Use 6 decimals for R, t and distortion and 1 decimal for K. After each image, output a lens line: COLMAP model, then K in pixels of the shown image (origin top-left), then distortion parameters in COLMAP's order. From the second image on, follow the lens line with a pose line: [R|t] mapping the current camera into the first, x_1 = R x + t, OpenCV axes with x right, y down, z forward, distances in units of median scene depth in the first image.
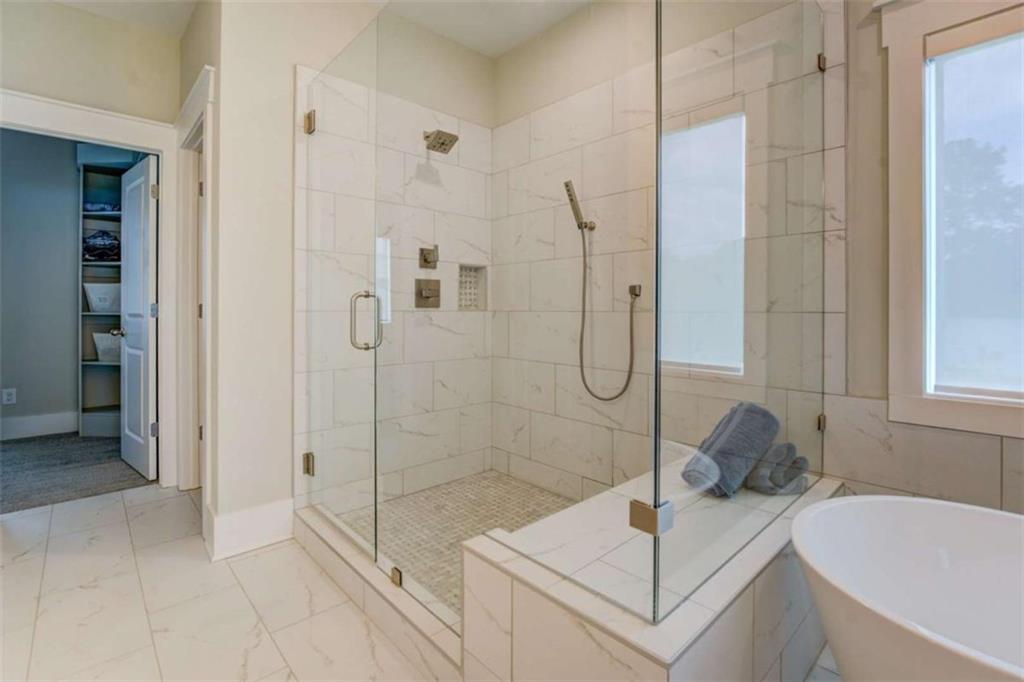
lens RADIAL K [[481.1, 0, 511.6], [0, 481.1, 309.4], [0, 0, 1]] dist [-0.015521, -0.000223]
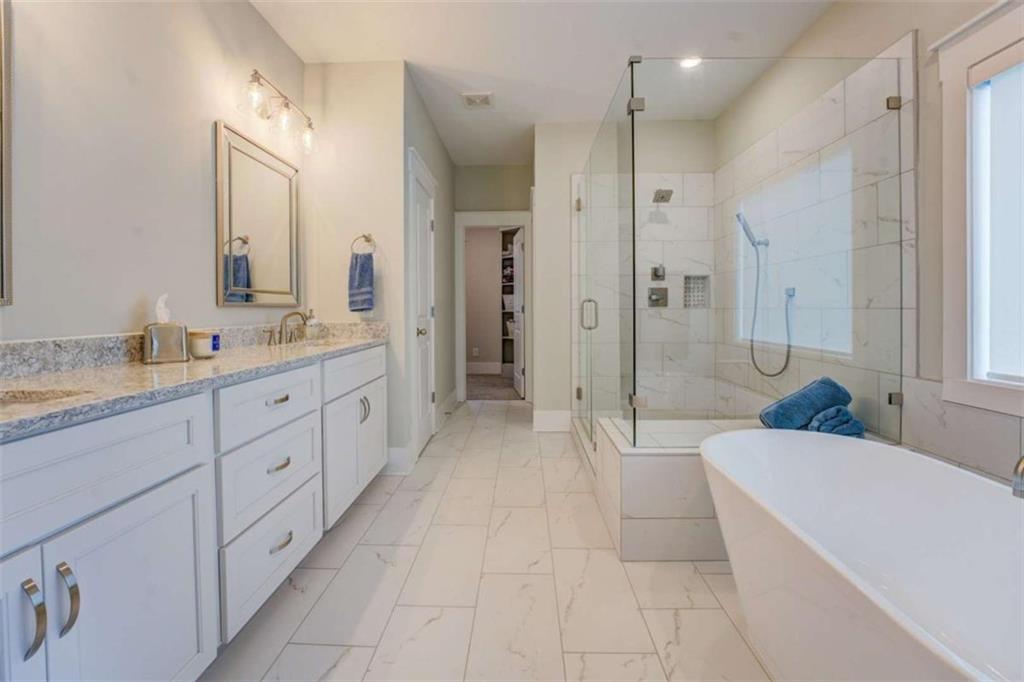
lens RADIAL K [[430.7, 0, 513.5], [0, 430.7, 307.5], [0, 0, 1]] dist [-0.001456, -0.000206]
pose [[0.723216, -0.007665, -0.690580, 0.509922], [0.007408, 0.999967, -0.003340, 0.000249], [0.690583, -0.002701, 0.723248, -0.337673]]
